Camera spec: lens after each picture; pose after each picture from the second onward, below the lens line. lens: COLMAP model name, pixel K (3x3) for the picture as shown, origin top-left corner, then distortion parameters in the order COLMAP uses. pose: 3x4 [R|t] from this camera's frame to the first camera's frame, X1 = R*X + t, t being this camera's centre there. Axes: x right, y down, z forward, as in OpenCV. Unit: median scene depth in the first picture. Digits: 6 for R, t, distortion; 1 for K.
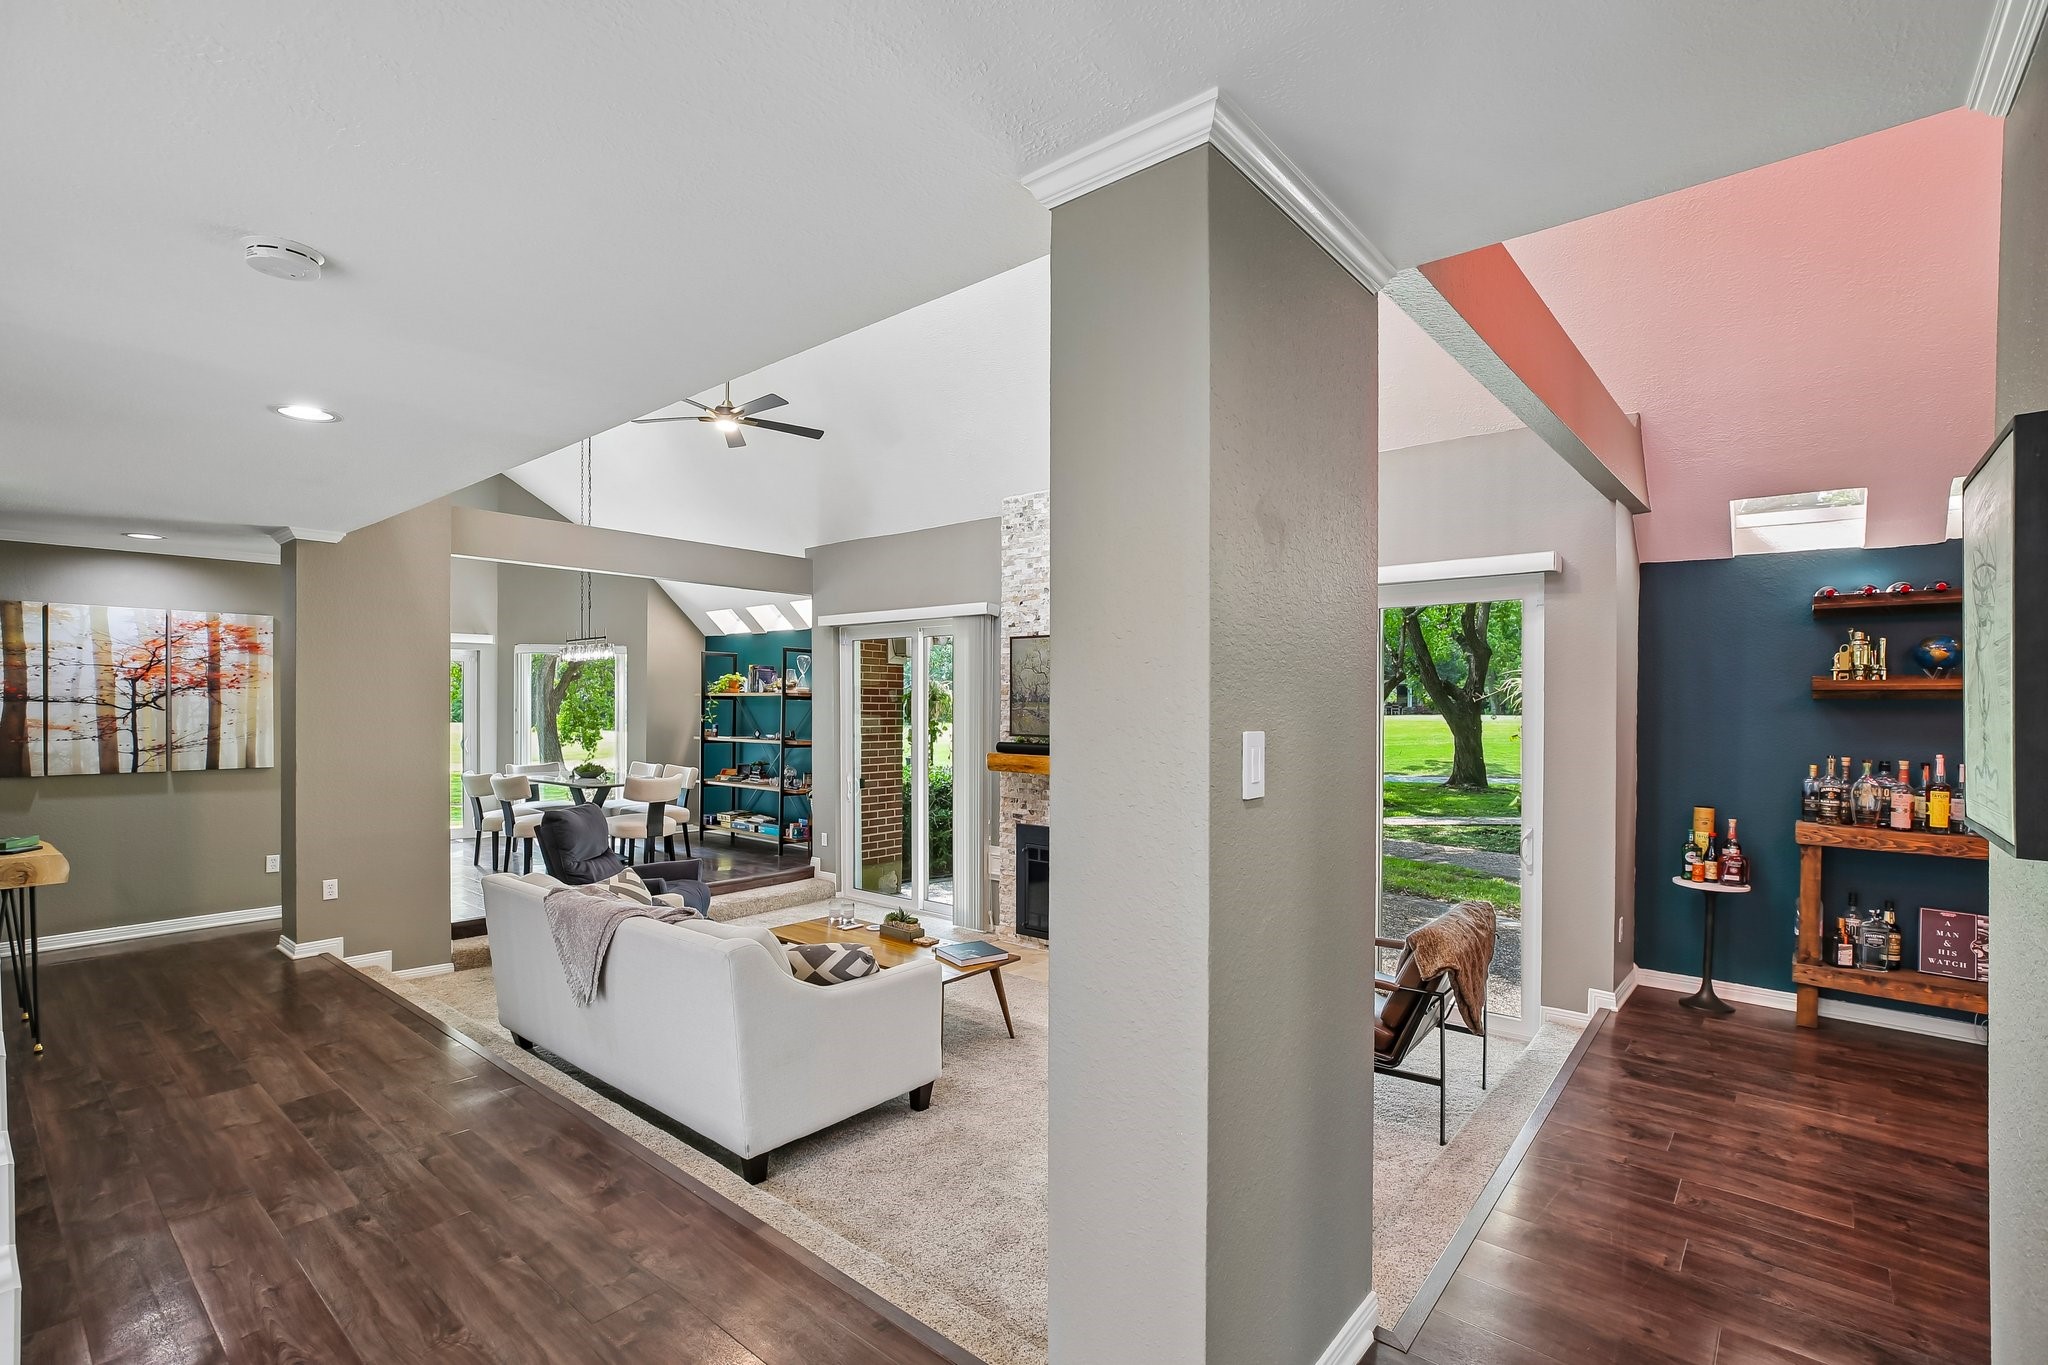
lens RADIAL K [[934.7, 0, 1021.1], [0, 934.7, 706.9], [0, 0, 1]] dist [-0.018646, 0.011671]
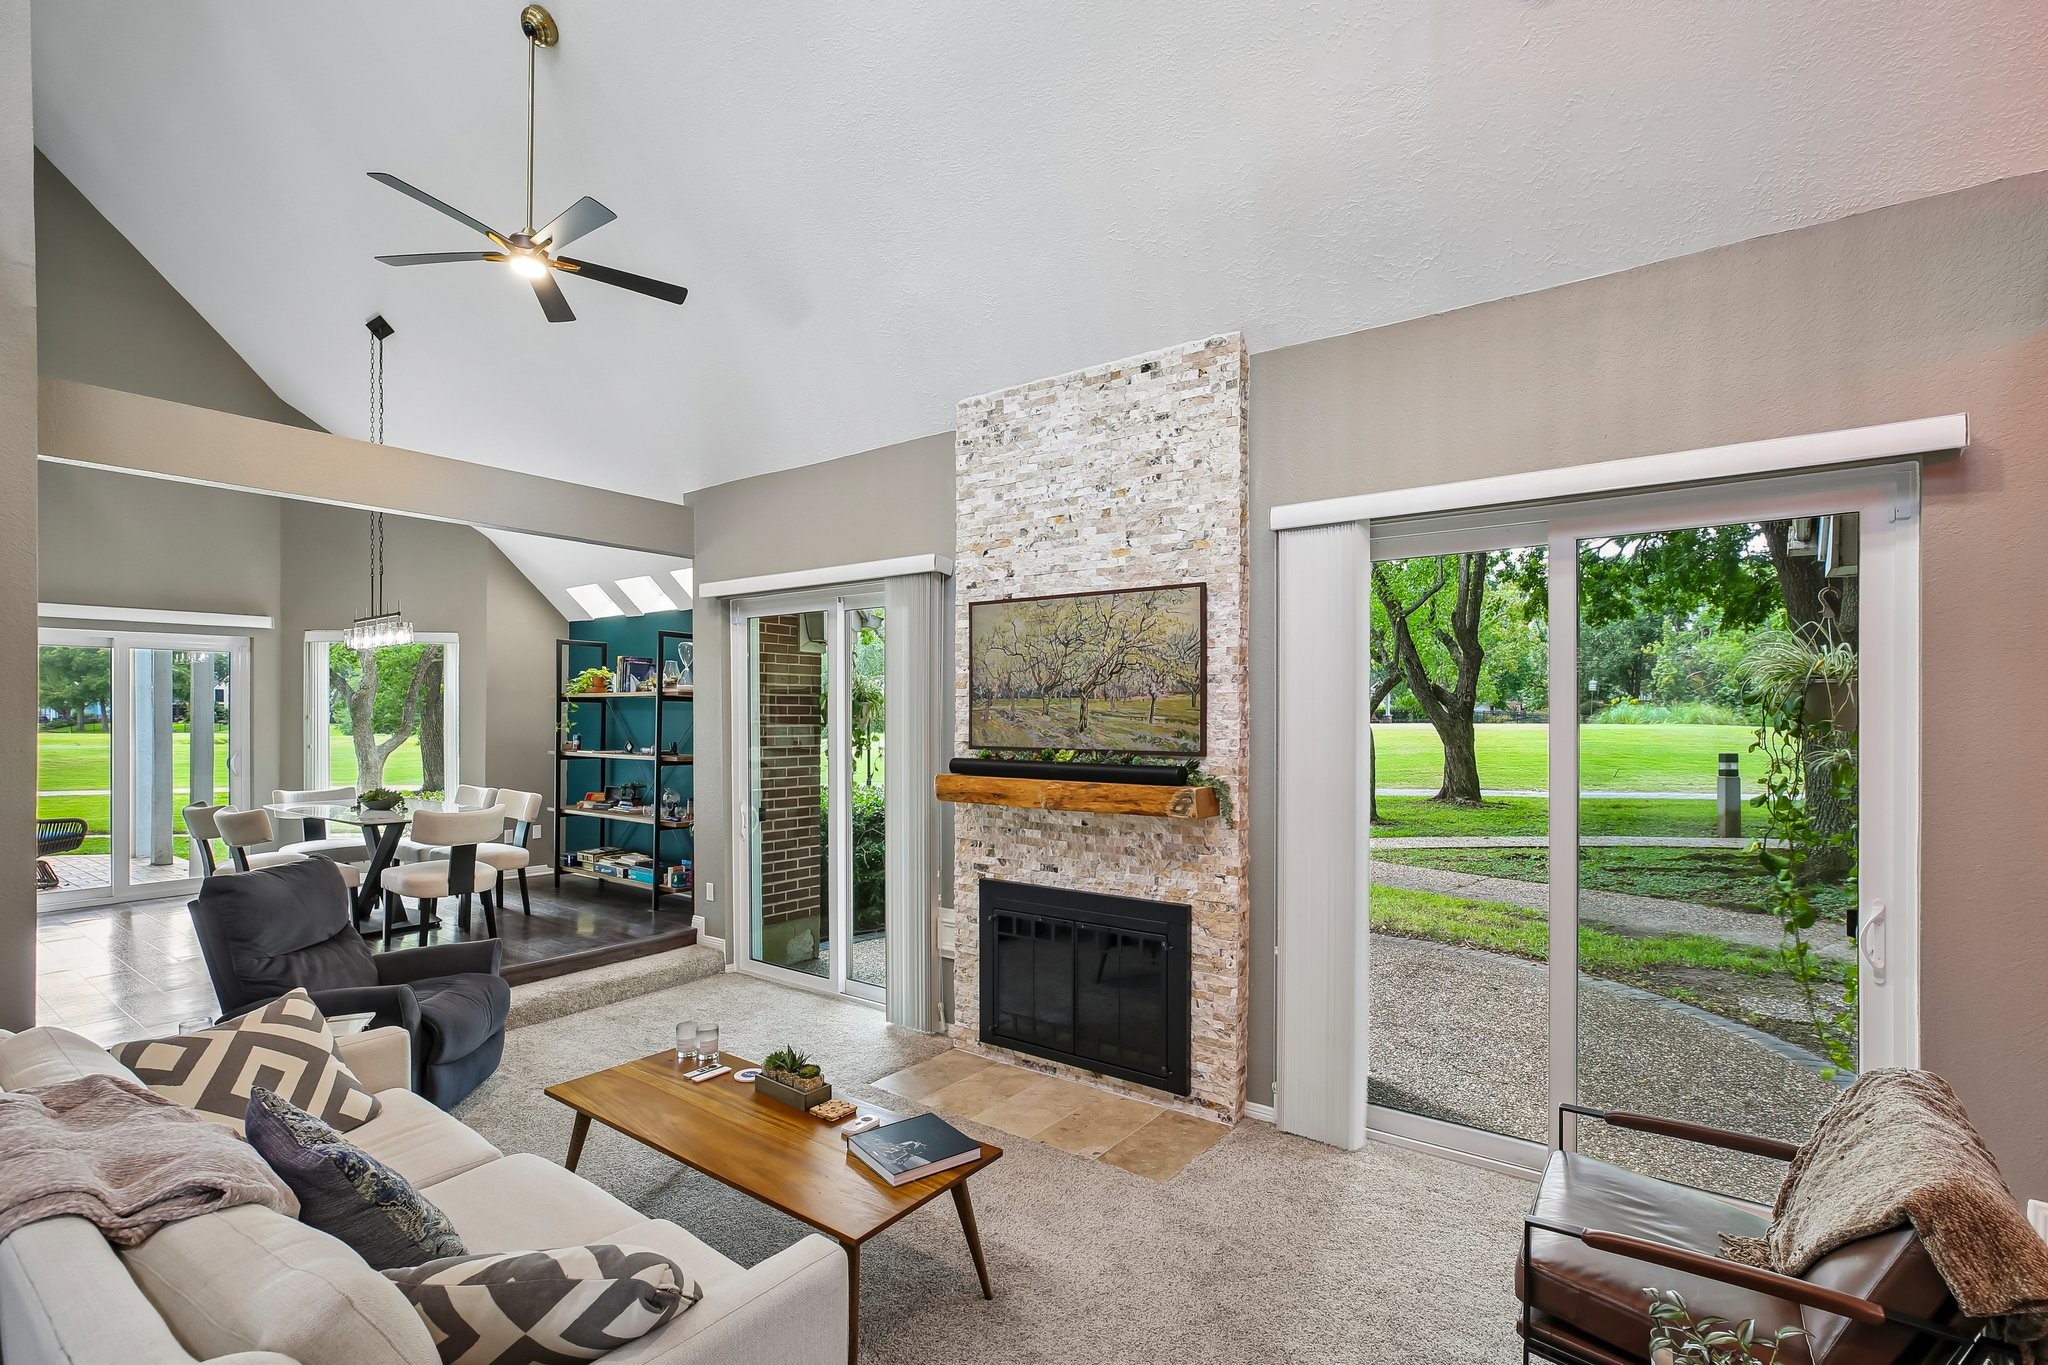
lens RADIAL K [[945.2, 0, 1018.1], [0, 945.2, 714.2], [0, 0, 1]] dist [-0.017191, -0.000117]
pose [[0.998325, -0.002872, 0.057776, -0.012925], [0.003074, 0.999989, -0.003409, 0.006647], [-0.057765, 0.003581, 0.998324, 0.250030]]
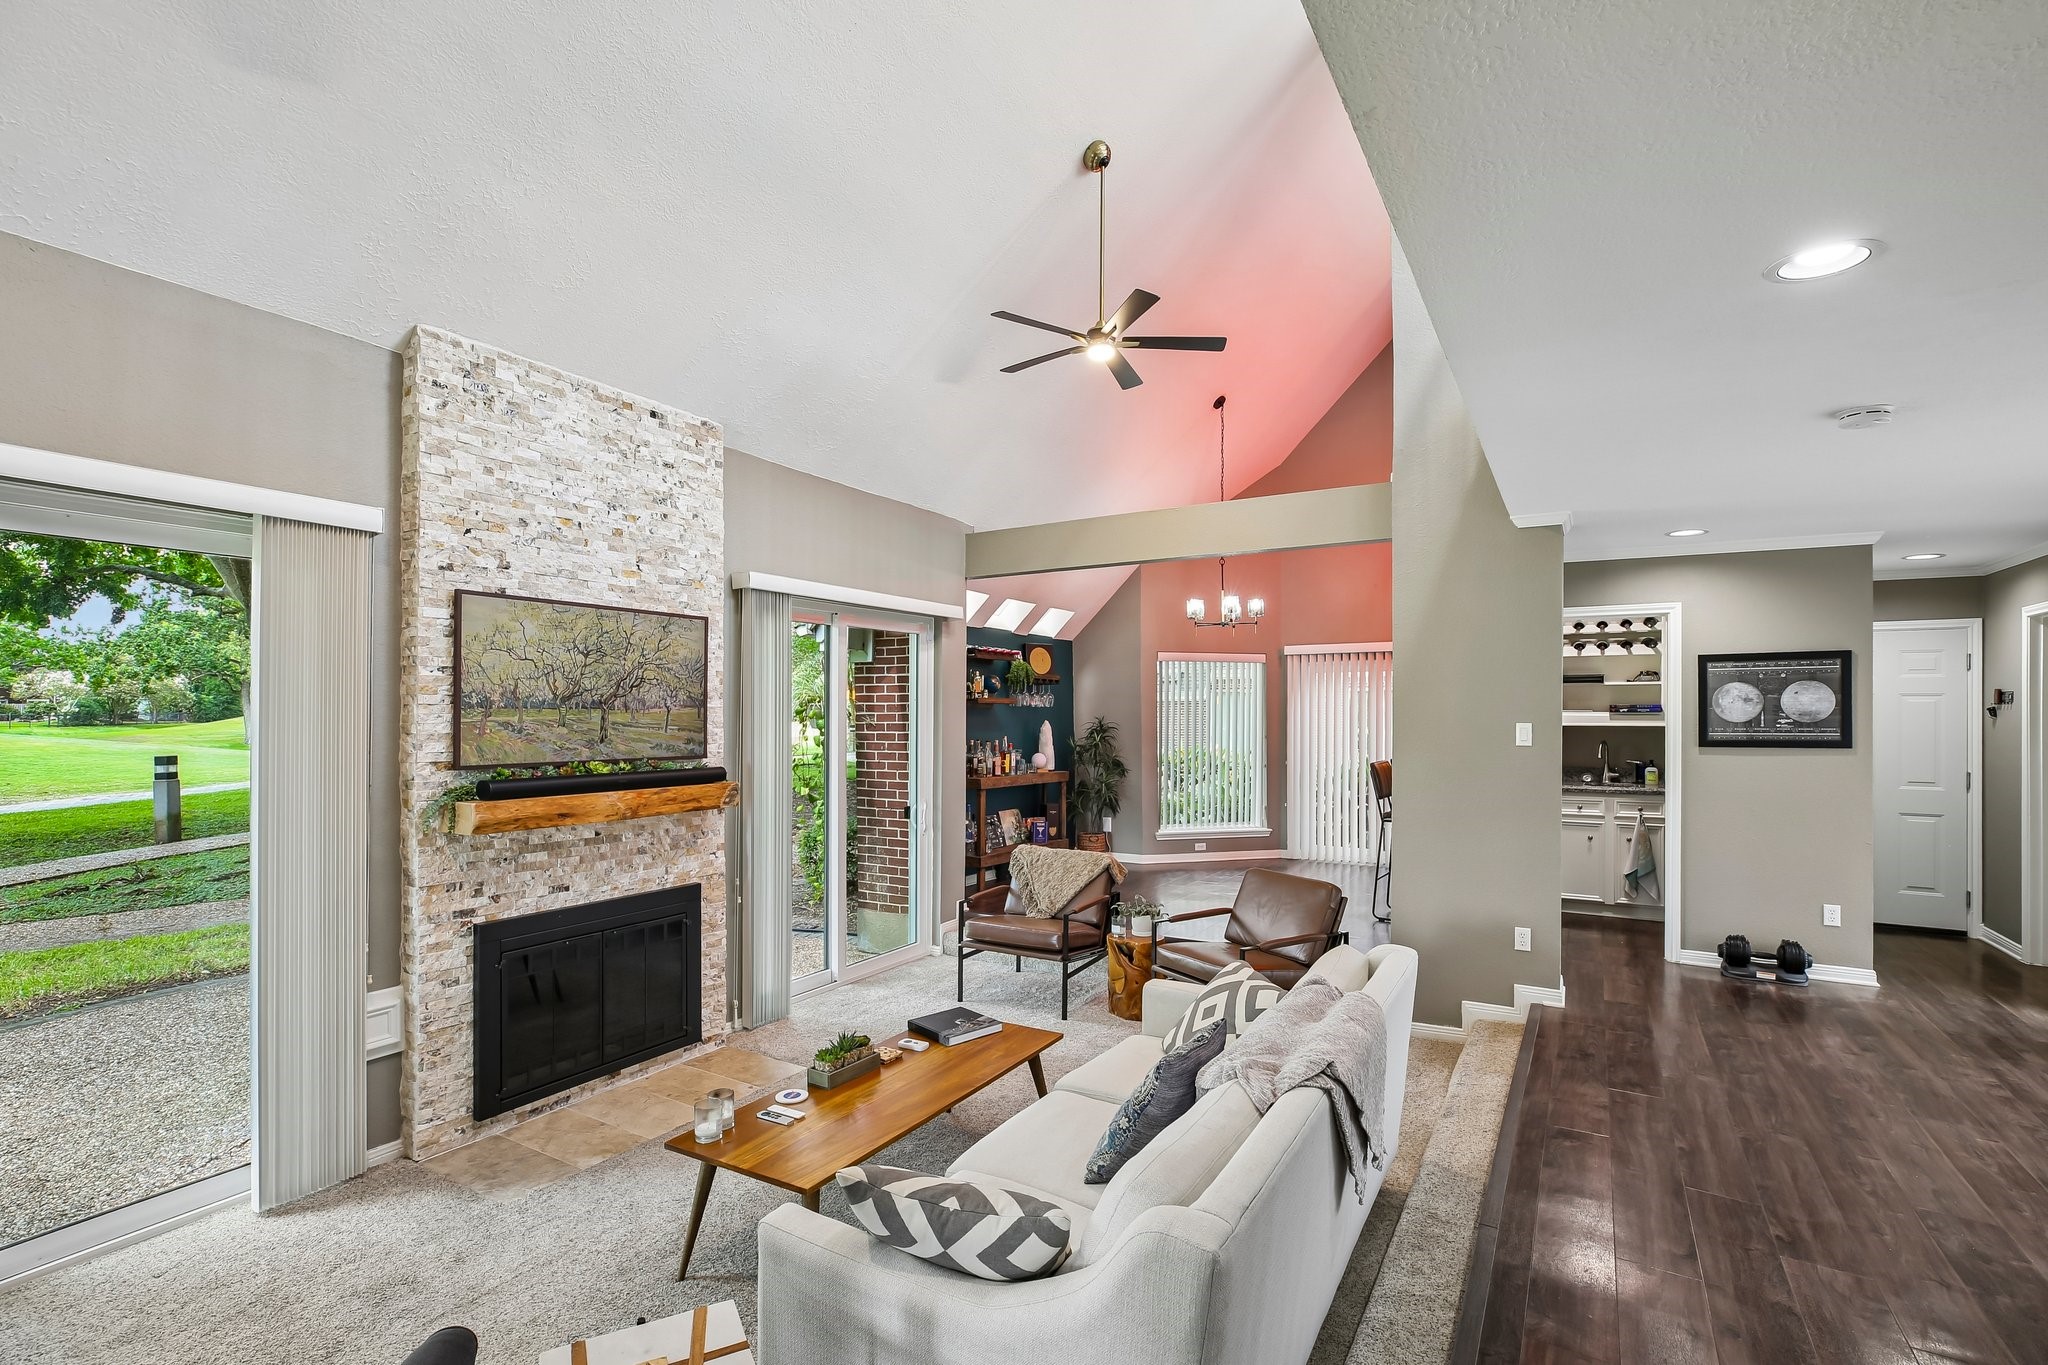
lens RADIAL K [[945.2, 0, 1018.1], [0, 945.2, 714.2], [0, 0, 1]] dist [-0.017191, -0.000117]
pose [[-0.156161, -0.004434, 0.987722, -0.482315], [0.002395, 0.999985, 0.004868, -0.002865], [-0.987729, 0.003125, -0.156148, 0.605607]]
